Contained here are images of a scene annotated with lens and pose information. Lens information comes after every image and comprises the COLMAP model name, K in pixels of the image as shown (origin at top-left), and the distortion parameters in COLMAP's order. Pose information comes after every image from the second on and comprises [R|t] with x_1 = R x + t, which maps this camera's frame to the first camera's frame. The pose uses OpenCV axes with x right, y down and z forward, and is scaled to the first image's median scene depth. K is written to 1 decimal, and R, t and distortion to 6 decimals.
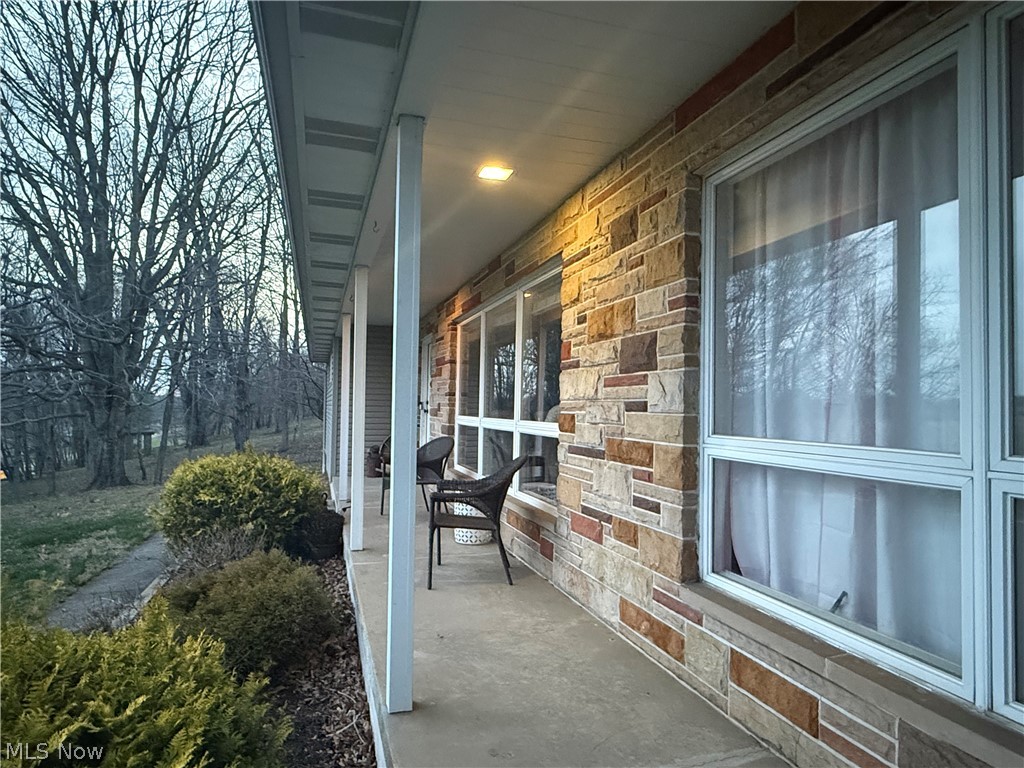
lens RADIAL K [[623.3, 0, 512.8], [0, 623.3, 384.9], [0, 0, 1]] dist [0.002254, 0.000121]
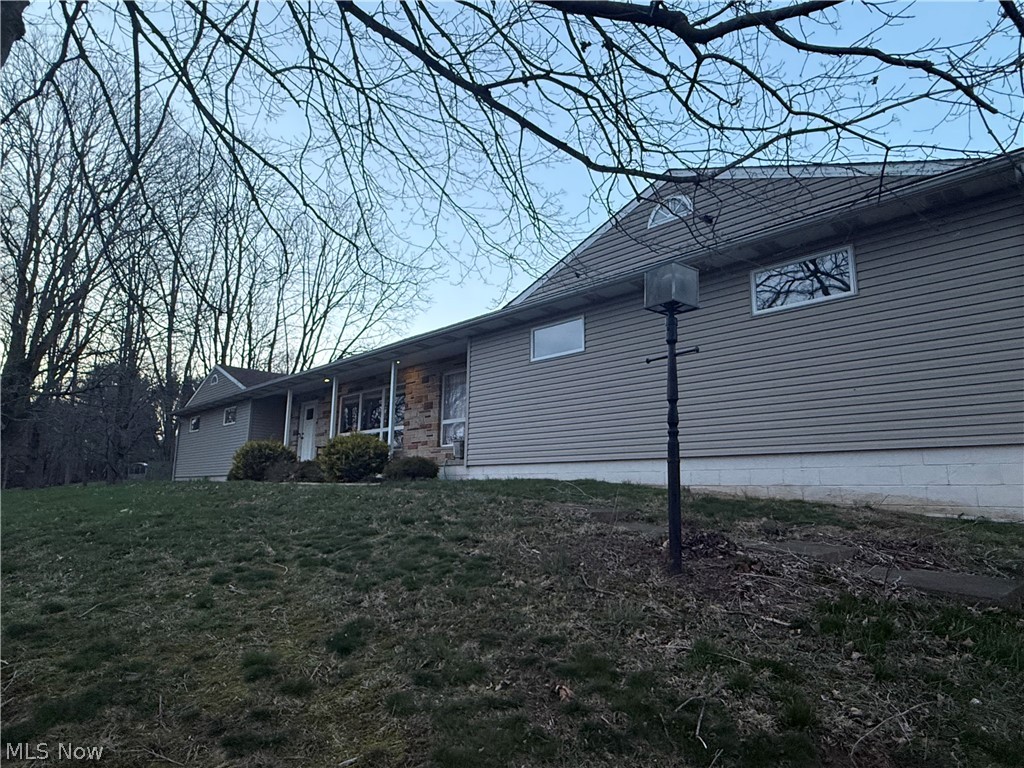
lens RADIAL K [[597.5, 0, 513.1], [0, 597.5, 383.3], [0, 0, 1]] dist [0.000240, 0.000001]
pose [[0.900424, 0.074854, 0.428524, -1.298894], [-0.013523, 0.989425, -0.144416, 0.470943], [-0.434803, 0.124241, 0.891914, -3.701476]]
